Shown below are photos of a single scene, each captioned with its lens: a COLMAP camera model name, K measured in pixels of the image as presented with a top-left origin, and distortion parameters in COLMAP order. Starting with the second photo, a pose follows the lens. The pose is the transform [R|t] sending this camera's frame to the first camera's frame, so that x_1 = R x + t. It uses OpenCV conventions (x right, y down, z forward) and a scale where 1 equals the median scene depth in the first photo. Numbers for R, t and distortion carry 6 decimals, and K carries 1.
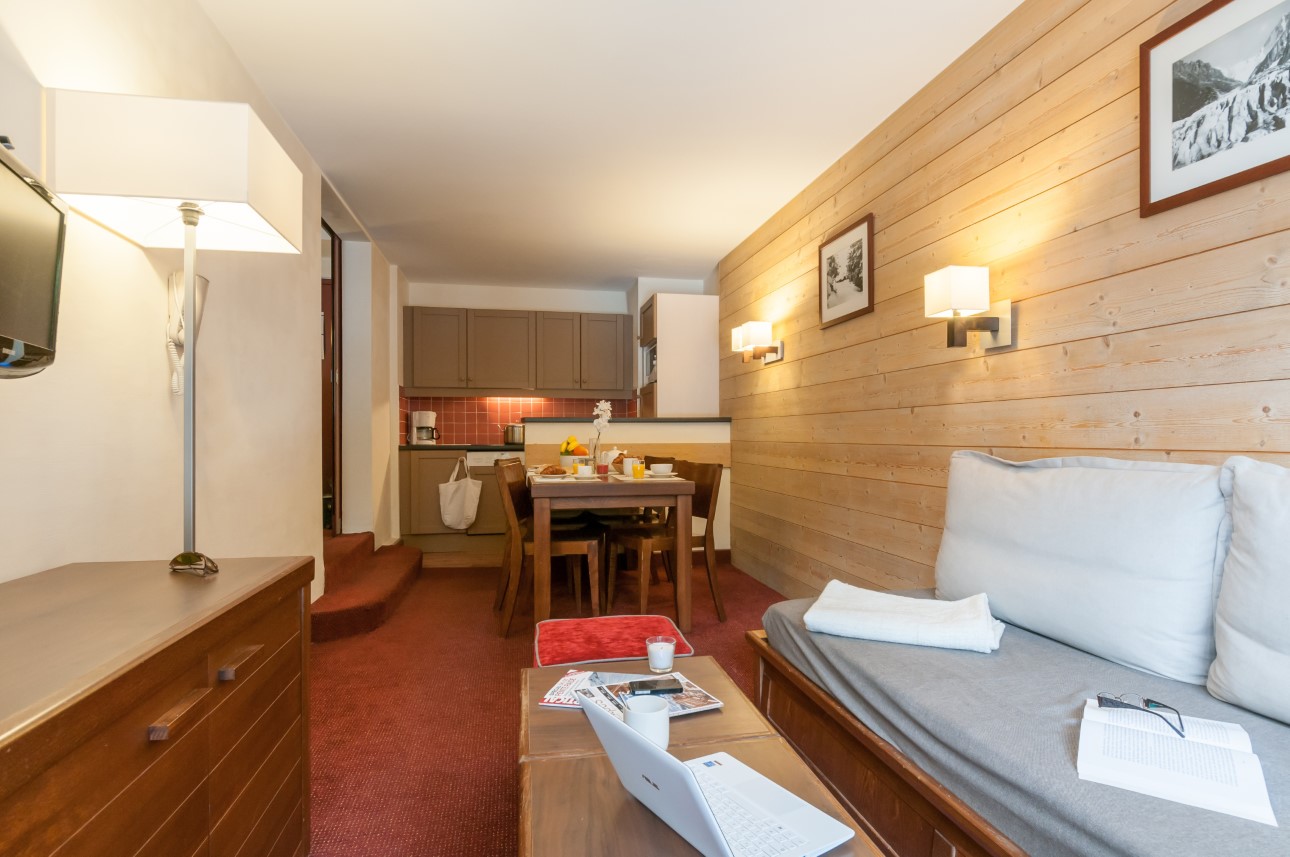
lens RADIAL K [[760.1, 0, 680.8], [0, 760.1, 433.8], [0, 0, 1]] dist [0.001512, 0.000825]
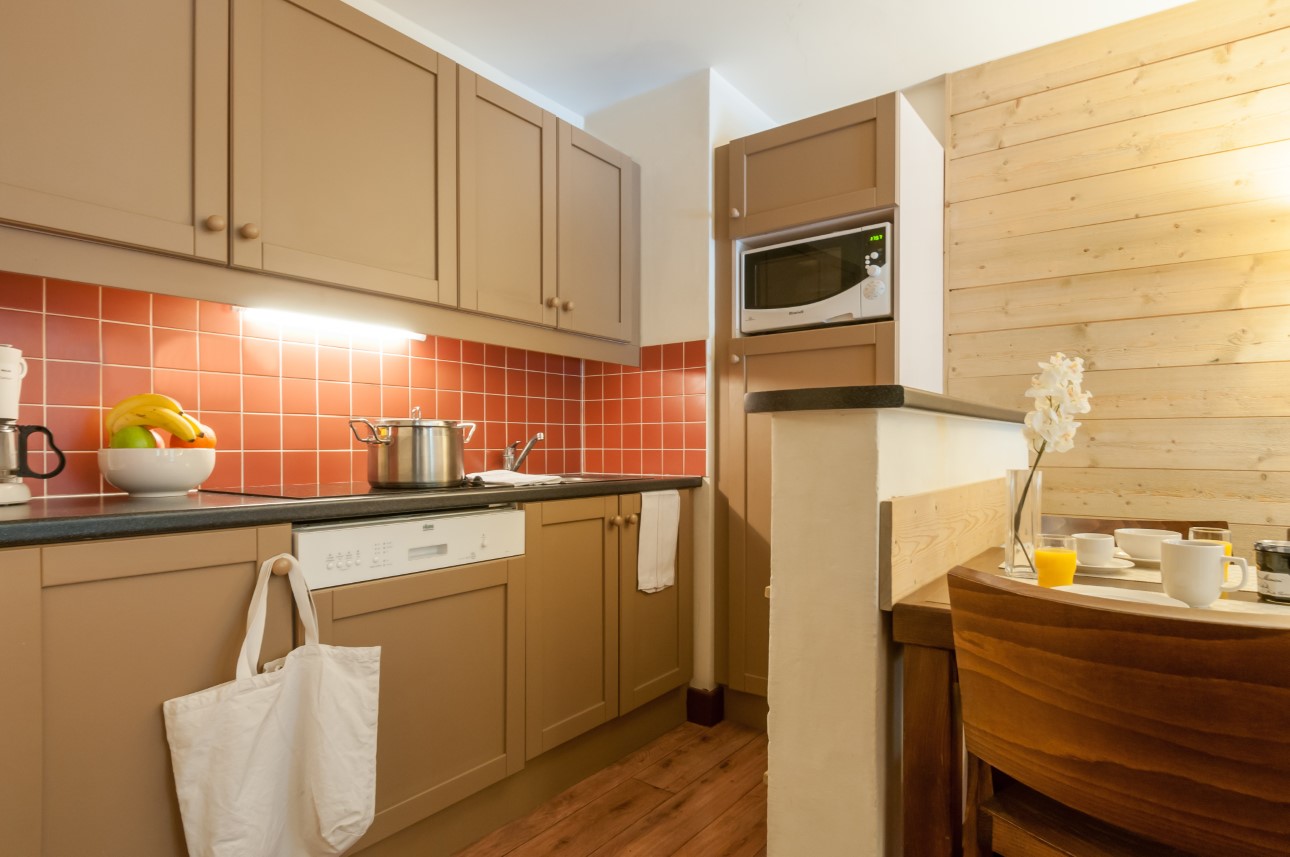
lens RADIAL K [[687.1, 0, 648.4], [0, 687.1, 451.0], [0, 0, 1]] dist [0.001791, -0.000335]
pose [[0.745220, -0.002170, 0.666816, -0.338405], [-0.003551, 0.999968, 0.007222, -0.002334], [-0.666810, -0.007750, 0.745188, 0.764845]]
